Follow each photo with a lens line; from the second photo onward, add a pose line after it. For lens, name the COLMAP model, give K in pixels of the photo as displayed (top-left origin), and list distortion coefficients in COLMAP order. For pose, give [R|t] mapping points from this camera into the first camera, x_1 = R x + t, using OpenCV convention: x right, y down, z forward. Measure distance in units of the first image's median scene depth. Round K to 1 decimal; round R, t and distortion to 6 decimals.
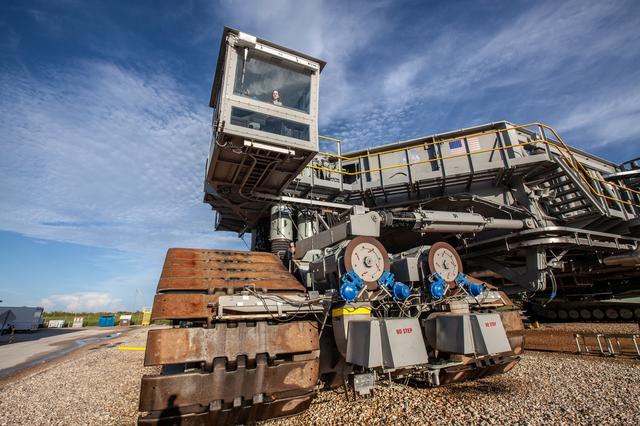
lens RADIAL K [[309.2, 0, 320.0], [0, 309.2, 213.0], [0, 0, 1]] dist [-0.001366, -0.000141]
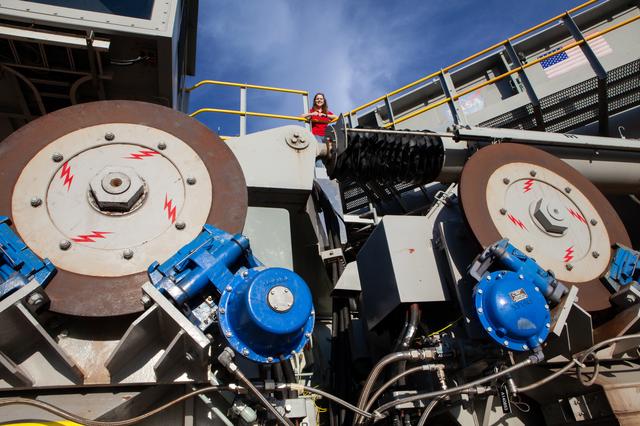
lens RADIAL K [[440.2, 0, 319.8], [0, 440.2, 219.3], [0, 0, 1]] dist [-0.098764, 0.070916]
pose [[0.975816, -0.149106, -0.159842, 0.295085], [0.109511, 0.966323, -0.232868, 0.230259], [0.189181, 0.209732, 0.959283, 0.665231]]
